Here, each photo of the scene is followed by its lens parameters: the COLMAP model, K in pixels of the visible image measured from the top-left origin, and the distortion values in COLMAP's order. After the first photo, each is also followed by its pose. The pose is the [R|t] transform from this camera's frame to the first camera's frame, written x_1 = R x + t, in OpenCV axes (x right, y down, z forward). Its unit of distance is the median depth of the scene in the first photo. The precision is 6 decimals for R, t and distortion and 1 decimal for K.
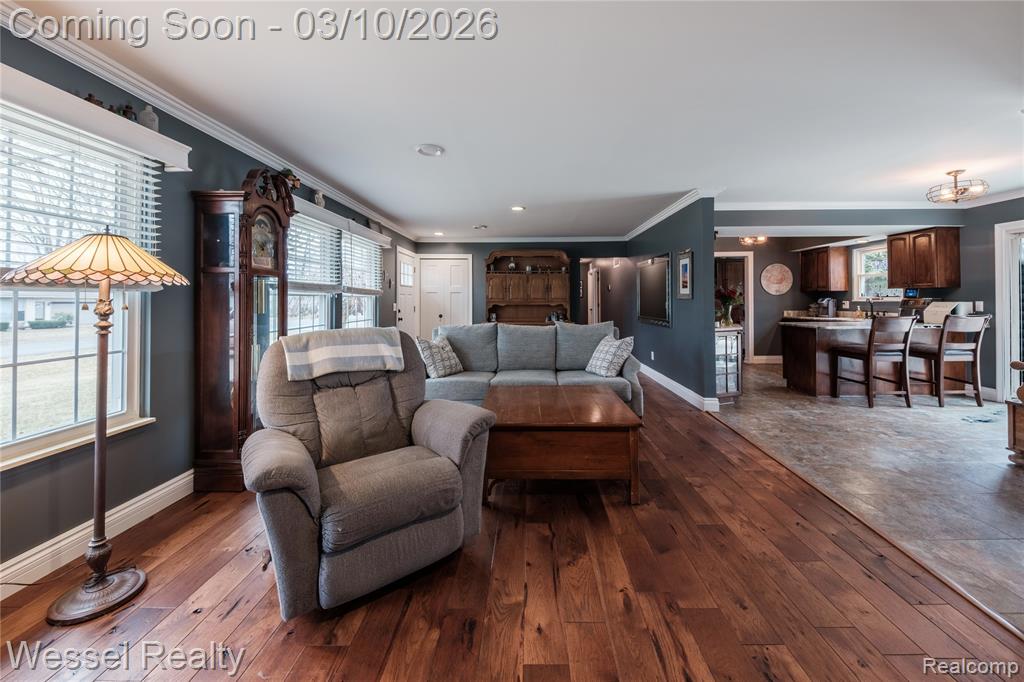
lens RADIAL K [[389.7, 0, 518.6], [0, 389.7, 295.1], [0, 0, 1]] dist [-0.002090, -0.000511]
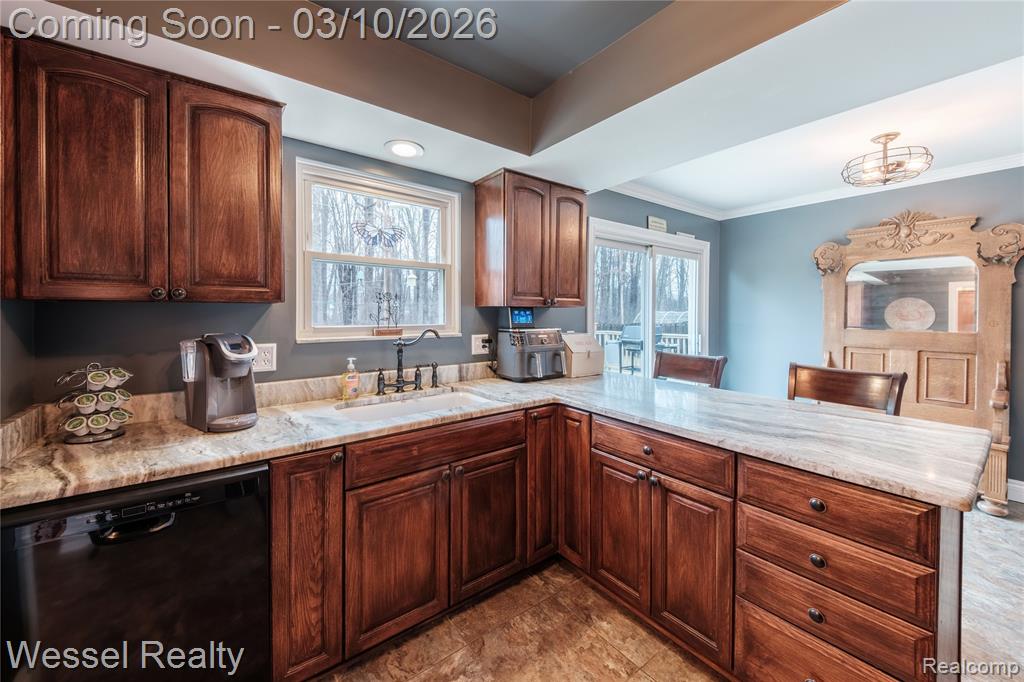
lens RADIAL K [[367.1, 0, 490.1], [0, 367.1, 317.7], [0, 0, 1]] dist [0.018360, -0.014313]
pose [[-0.589101, -0.006539, 0.808033, 0.681497], [-0.009640, 0.999953, 0.001064, -0.004289], [-0.808002, -0.007163, -0.589136, 1.272421]]
